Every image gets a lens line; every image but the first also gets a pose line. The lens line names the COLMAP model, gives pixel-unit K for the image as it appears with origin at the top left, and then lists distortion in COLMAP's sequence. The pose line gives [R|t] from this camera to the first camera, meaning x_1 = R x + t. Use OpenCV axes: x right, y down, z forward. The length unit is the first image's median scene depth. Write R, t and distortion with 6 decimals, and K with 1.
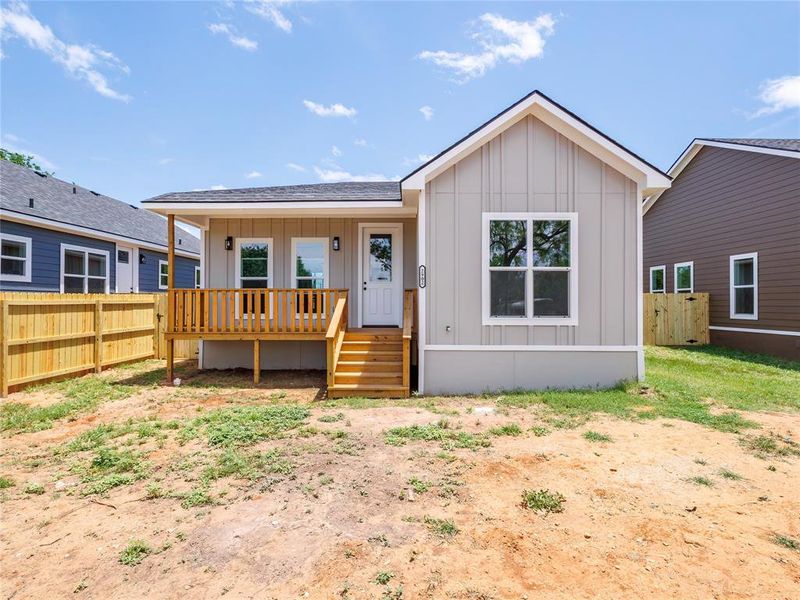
lens RADIAL K [[410.5, 0, 400.0], [0, 410.5, 300.0], [0, 0, 1]] dist [0.009628, -0.000260]
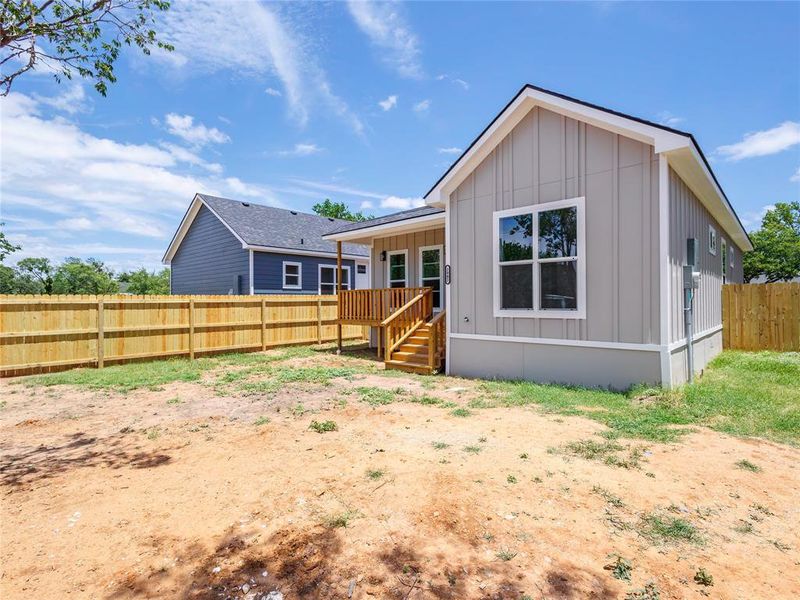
lens RADIAL K [[410.5, 0, 400.0], [0, 410.5, 300.0], [0, 0, 1]] dist [0.009628, -0.000260]
pose [[0.742733, -0.010530, -0.669505, 0.727588], [0.012023, 0.999925, -0.002390, 0.016144], [0.669480, -0.006275, 0.742804, 0.036511]]
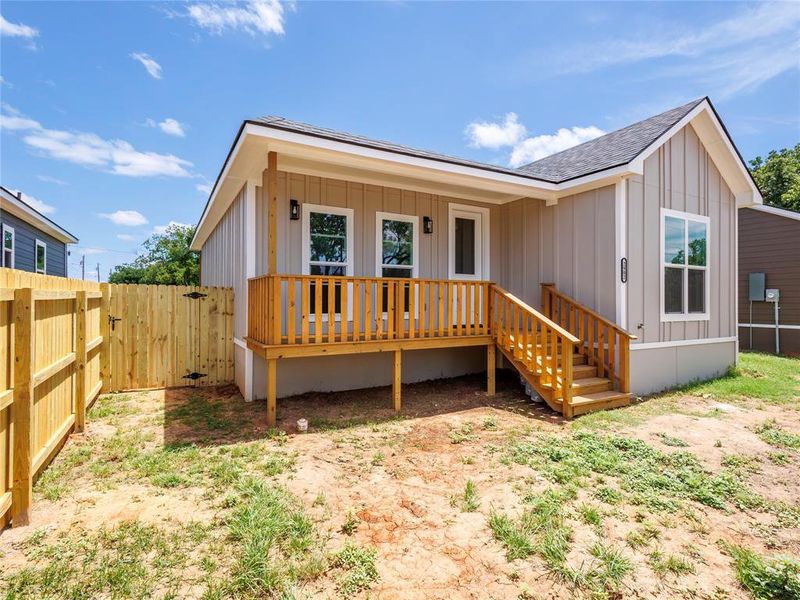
lens RADIAL K [[410.5, 0, 400.0], [0, 410.5, 300.0], [0, 0, 1]] dist [0.009628, -0.000260]
pose [[0.866098, 0.005035, 0.499849, -0.821838], [-0.007052, 0.999973, 0.002147, 0.010661], [-0.499825, -0.005384, 0.866110, 0.449256]]
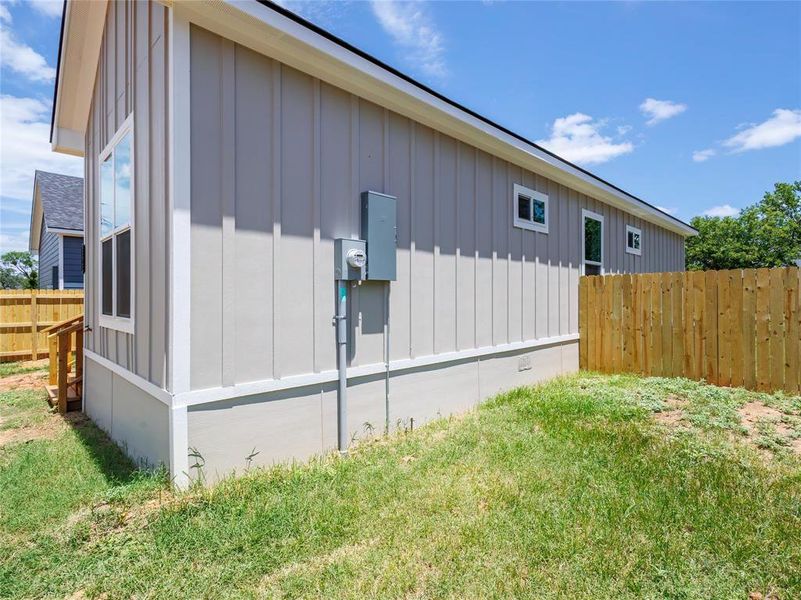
lens RADIAL K [[407.6, 0, 399.3], [0, 407.6, 285.8], [0, 0, 1]] dist [0.030619, 0.000233]
pose [[0.706099, -0.023979, -0.707707, 1.005307], [0.008824, 0.999647, -0.025067, 0.016701], [0.708058, 0.011455, 0.706061, 0.854219]]
